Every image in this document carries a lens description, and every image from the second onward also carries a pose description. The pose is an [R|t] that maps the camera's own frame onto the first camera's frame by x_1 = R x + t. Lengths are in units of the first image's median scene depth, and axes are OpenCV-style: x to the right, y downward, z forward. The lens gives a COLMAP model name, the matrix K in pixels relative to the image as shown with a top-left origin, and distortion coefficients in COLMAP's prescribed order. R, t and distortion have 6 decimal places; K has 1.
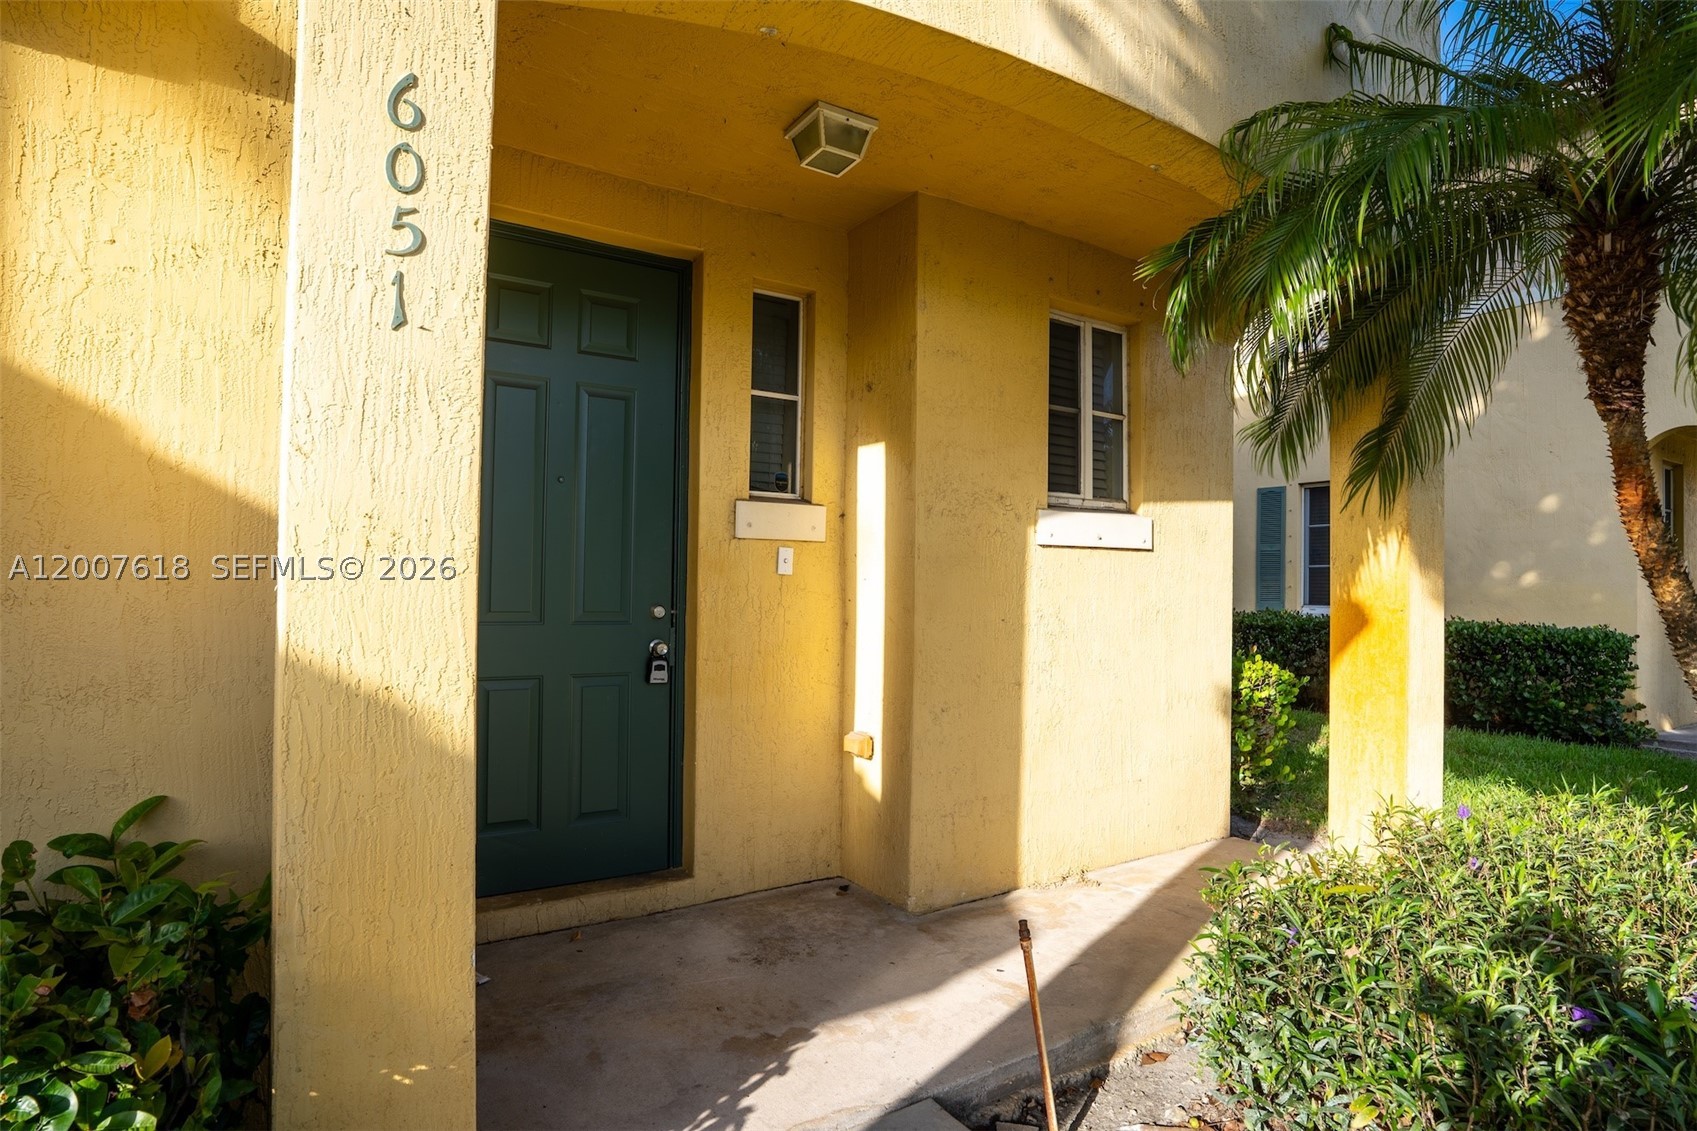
lens RADIAL K [[932.0, 0, 848.7], [0, 932.0, 565.5], [0, 0, 1]] dist [-0.001708, 0.000000]
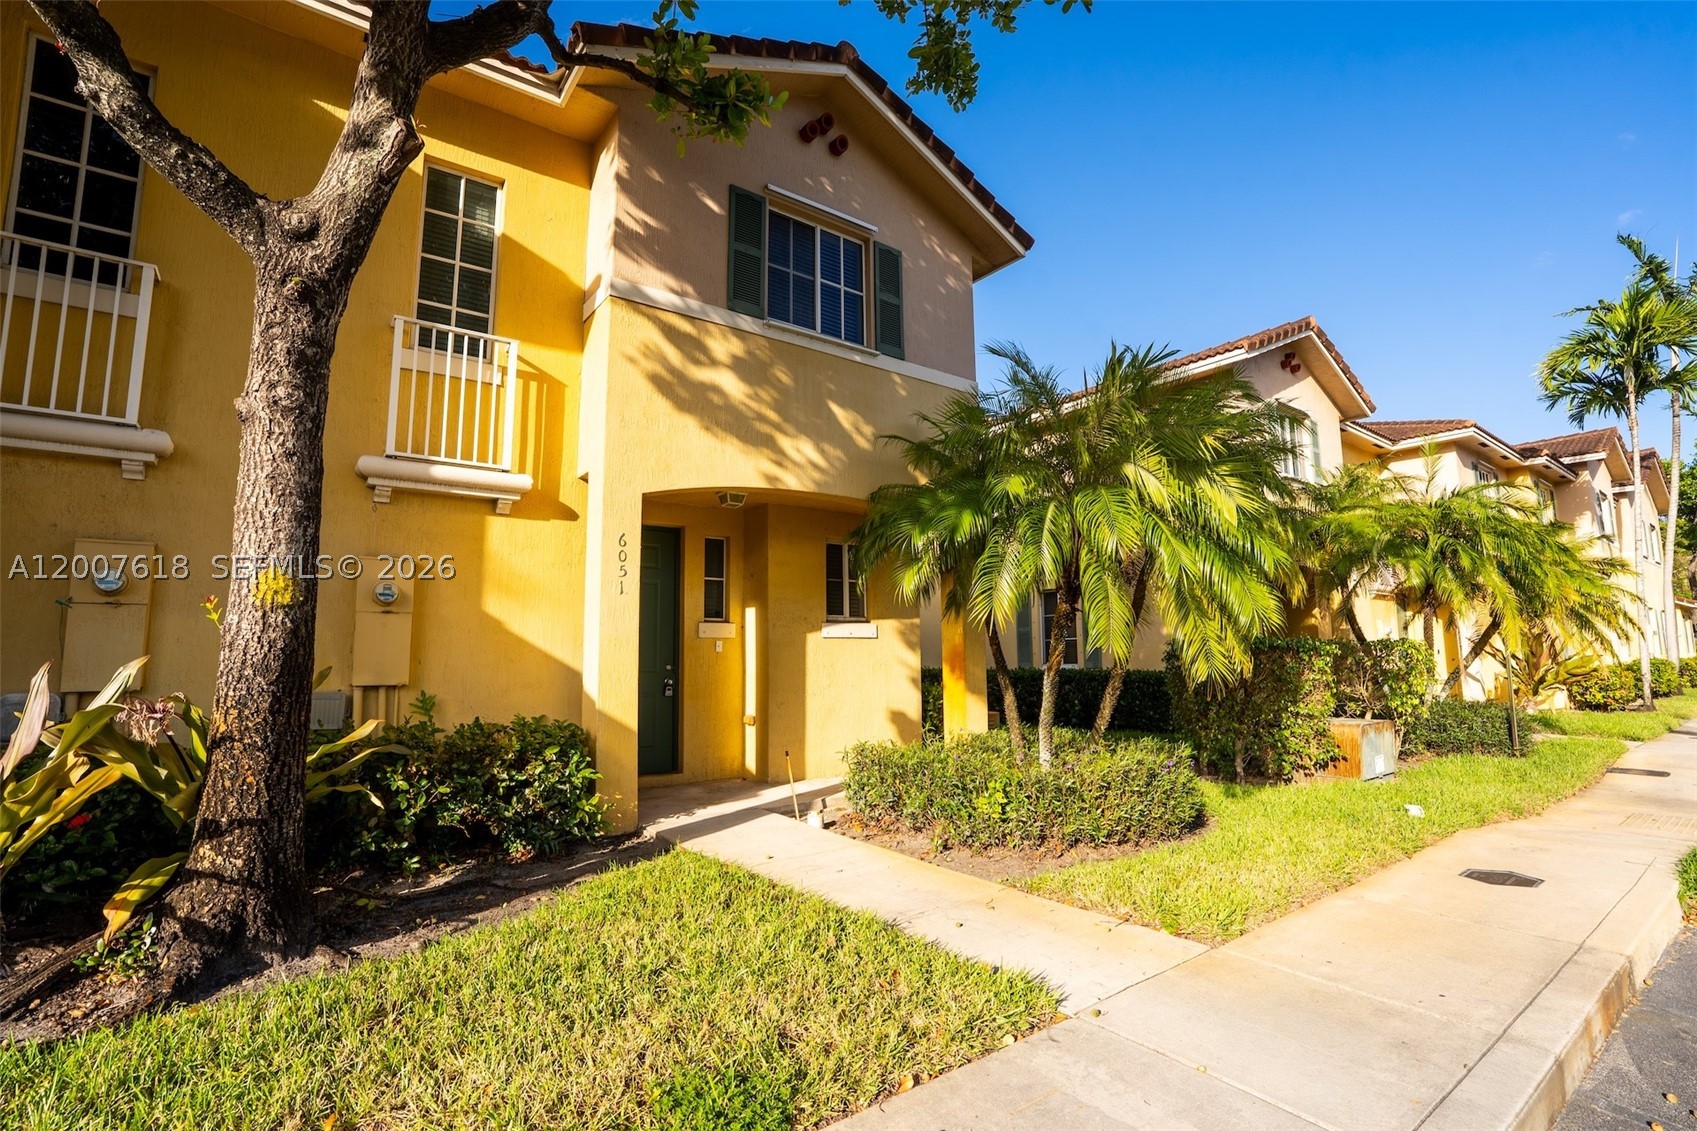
lens RADIAL K [[767.8, 0, 846.6], [0, 767.8, 559.8], [0, 0, 1]] dist [-0.003848, 0.001223]
pose [[0.996427, -0.016394, 0.082852, 0.109089], [0.025406, 0.993726, -0.108914, -0.002942], [-0.080547, 0.110630, 0.990592, -1.114710]]
